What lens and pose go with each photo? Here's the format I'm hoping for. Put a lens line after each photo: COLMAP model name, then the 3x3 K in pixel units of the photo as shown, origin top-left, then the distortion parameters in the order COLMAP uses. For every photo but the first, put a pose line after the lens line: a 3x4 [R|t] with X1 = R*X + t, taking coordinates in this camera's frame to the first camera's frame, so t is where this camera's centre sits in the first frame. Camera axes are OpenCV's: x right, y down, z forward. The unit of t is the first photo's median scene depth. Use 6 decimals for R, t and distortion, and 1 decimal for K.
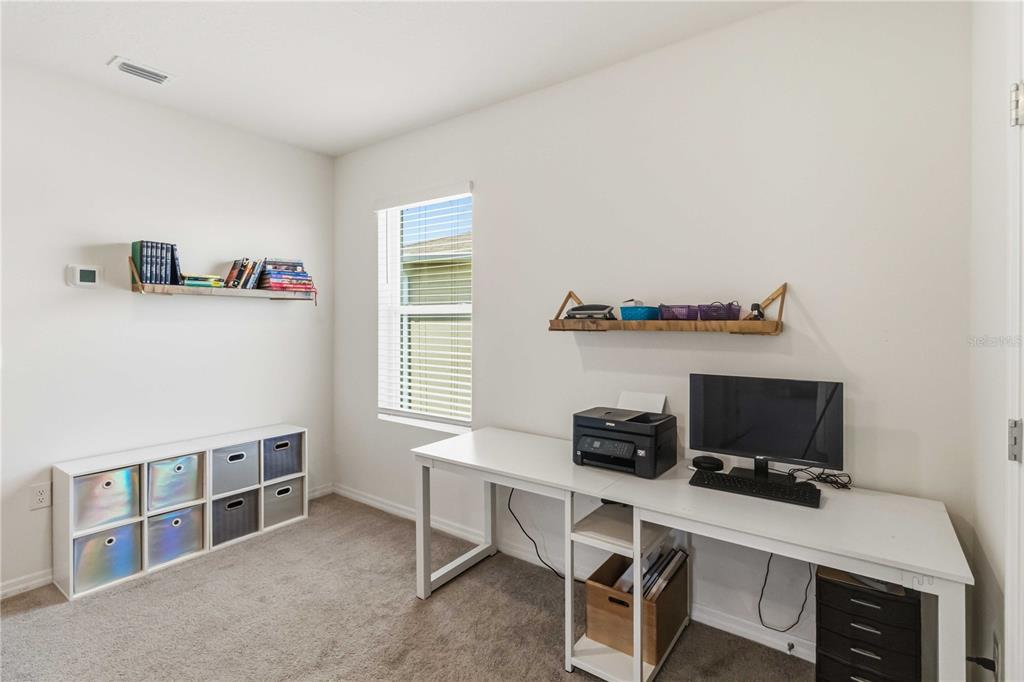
lens RADIAL K [[495.8, 0, 511.4], [0, 495.8, 317.8], [0, 0, 1]] dist [0.015359, 0.000147]
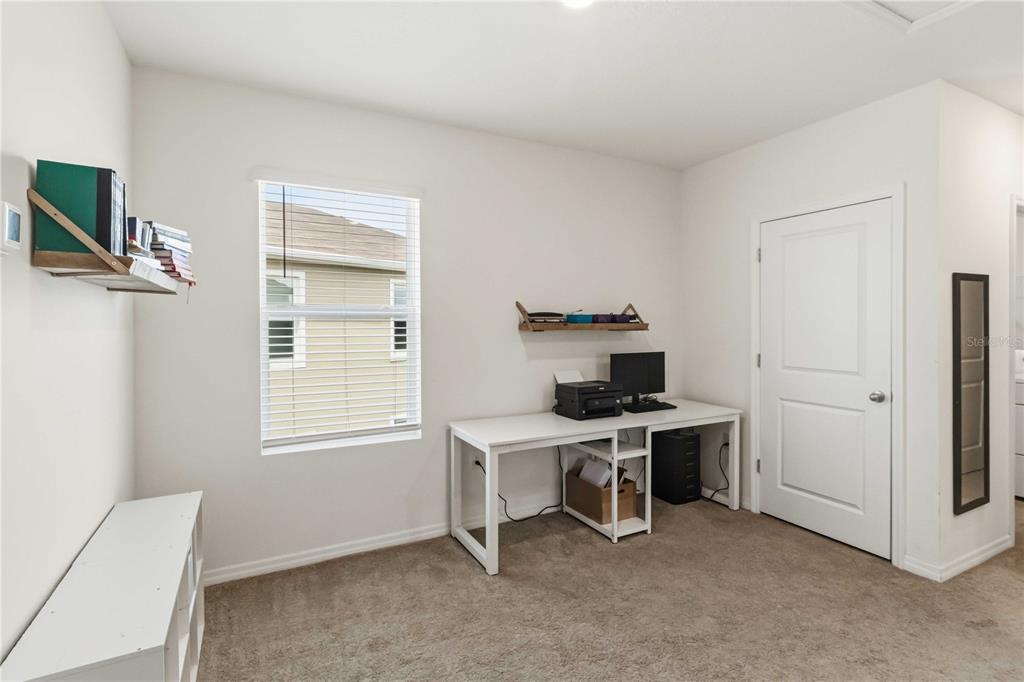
lens RADIAL K [[487.6, 0, 511.5], [0, 487.6, 328.6], [0, 0, 1]] dist [0.000005, 0.000887]
pose [[0.446312, -0.013176, 0.894780, -1.300444], [0.004947, 0.999913, 0.012256, 0.001924], [-0.894864, -0.001043, 0.446339, 0.553713]]
